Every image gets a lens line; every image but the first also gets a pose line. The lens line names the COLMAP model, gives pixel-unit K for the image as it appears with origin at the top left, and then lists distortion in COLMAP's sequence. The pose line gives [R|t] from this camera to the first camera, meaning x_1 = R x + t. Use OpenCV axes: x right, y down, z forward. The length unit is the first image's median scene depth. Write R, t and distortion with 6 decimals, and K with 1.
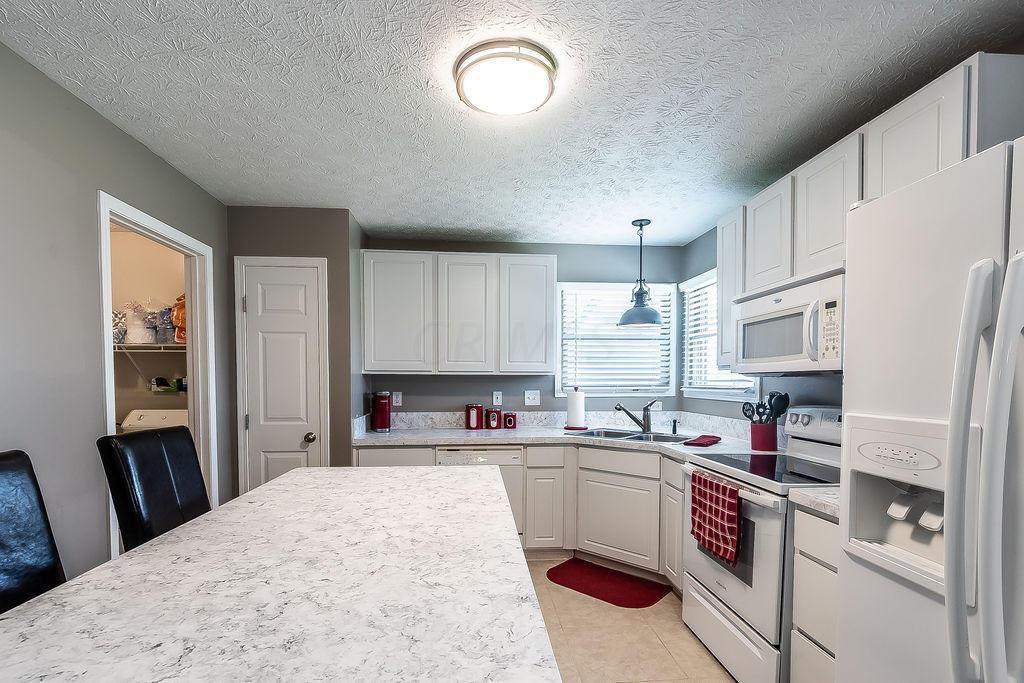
lens RADIAL K [[473.2, 0, 503.3], [0, 473.2, 392.9], [0, 0, 1]] dist [0.004433, -0.002216]
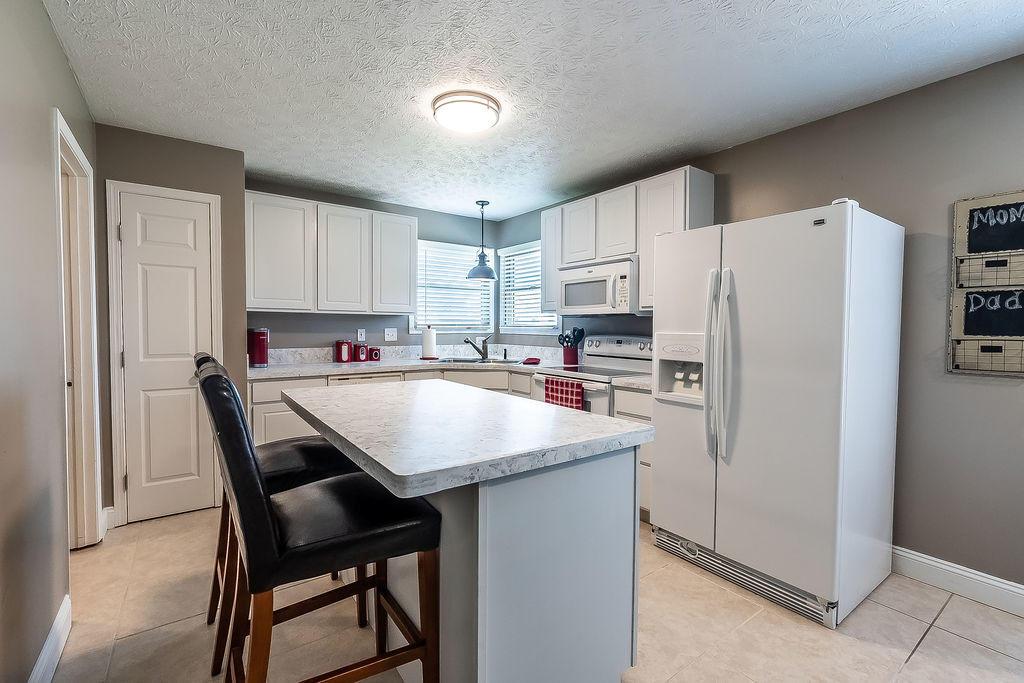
lens RADIAL K [[451.9, 0, 506.0], [0, 451.9, 339.3], [0, 0, 1]] dist [-0.000172, -0.000499]
pose [[0.855555, -0.010644, 0.517603, -0.336926], [0.007921, 0.999941, 0.007470, 0.019935], [-0.517652, -0.002291, 0.855588, -0.139782]]
